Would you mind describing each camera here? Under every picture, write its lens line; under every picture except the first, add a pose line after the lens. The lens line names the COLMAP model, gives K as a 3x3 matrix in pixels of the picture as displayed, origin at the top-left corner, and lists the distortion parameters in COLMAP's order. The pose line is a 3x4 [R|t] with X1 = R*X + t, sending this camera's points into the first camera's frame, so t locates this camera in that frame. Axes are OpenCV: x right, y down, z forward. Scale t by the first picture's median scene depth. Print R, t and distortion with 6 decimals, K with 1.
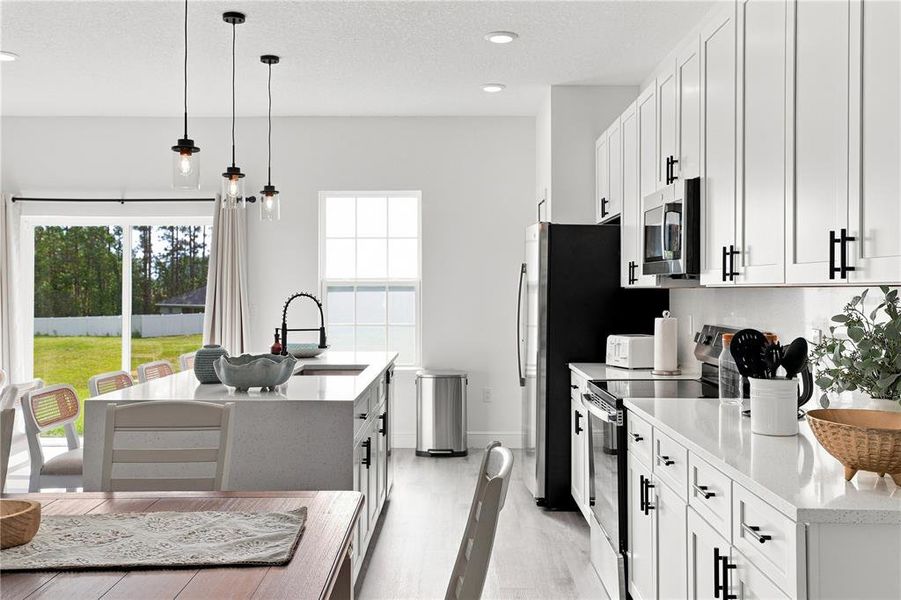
lens RADIAL K [[851.1, 0, 454.4], [0, 851.1, 279.6], [0, 0, 1]] dist [0.036604, -0.002244]
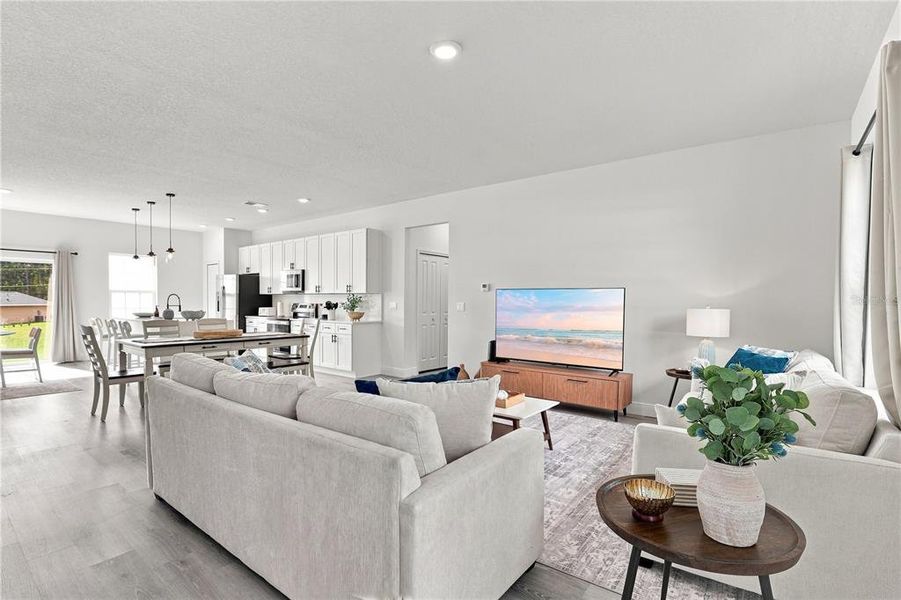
lens RADIAL K [[425.1, 0, 448.4], [0, 425.1, 313.9], [0, 0, 1]] dist [-0.032658, -0.000245]
pose [[0.615784, -0.019001, 0.787686, -0.954627], [-0.017274, 0.999143, 0.037606, 0.016939], [-0.787726, -0.036764, 0.614928, -0.931207]]
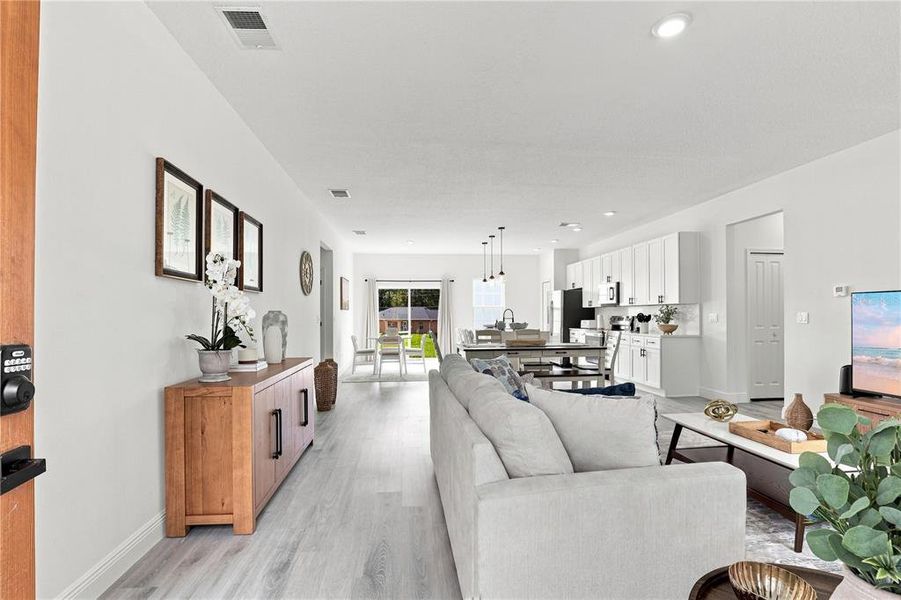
lens RADIAL K [[425.1, 0, 448.4], [0, 425.1, 313.9], [0, 0, 1]] dist [-0.032658, -0.000245]
pose [[0.994691, -0.005083, 0.102779, -0.788524], [0.003946, 0.999929, 0.011262, 0.019612], [-0.102829, -0.010796, 0.994640, -1.057616]]
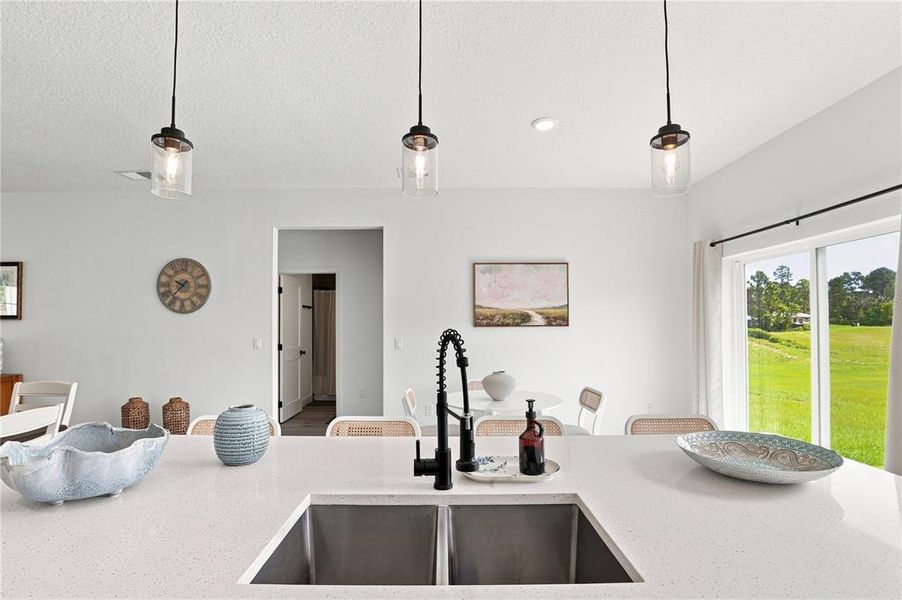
lens RADIAL K [[425.5, 0, 448.9], [0, 425.5, 313.9], [0, 0, 1]] dist [-0.032658, -0.000245]
pose [[-0.003655, -0.030309, -0.999534, 0.055249], [0.016943, 0.999395, -0.030367, 0.017951], [0.999850, -0.017046, -0.003140, 1.251576]]
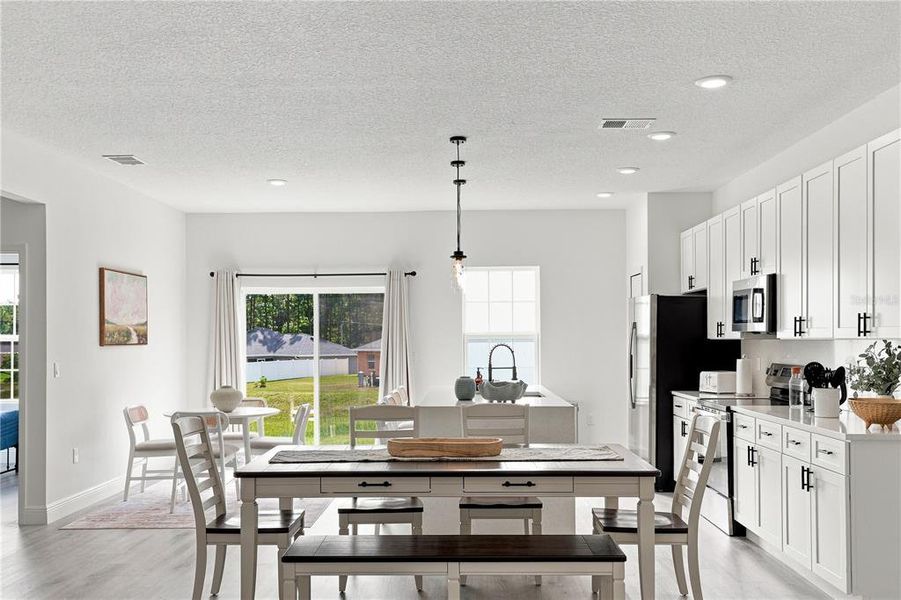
lens RADIAL K [[857.1, 0, 455.4], [0, 857.1, 337.0], [0, 0, 1]] dist [0.044726, -0.005204]
pose [[0.999944, -0.005833, -0.008814, -0.305673], [0.005921, 0.999933, 0.009982, -0.015507], [0.008756, -0.010034, 0.999911, -0.650489]]
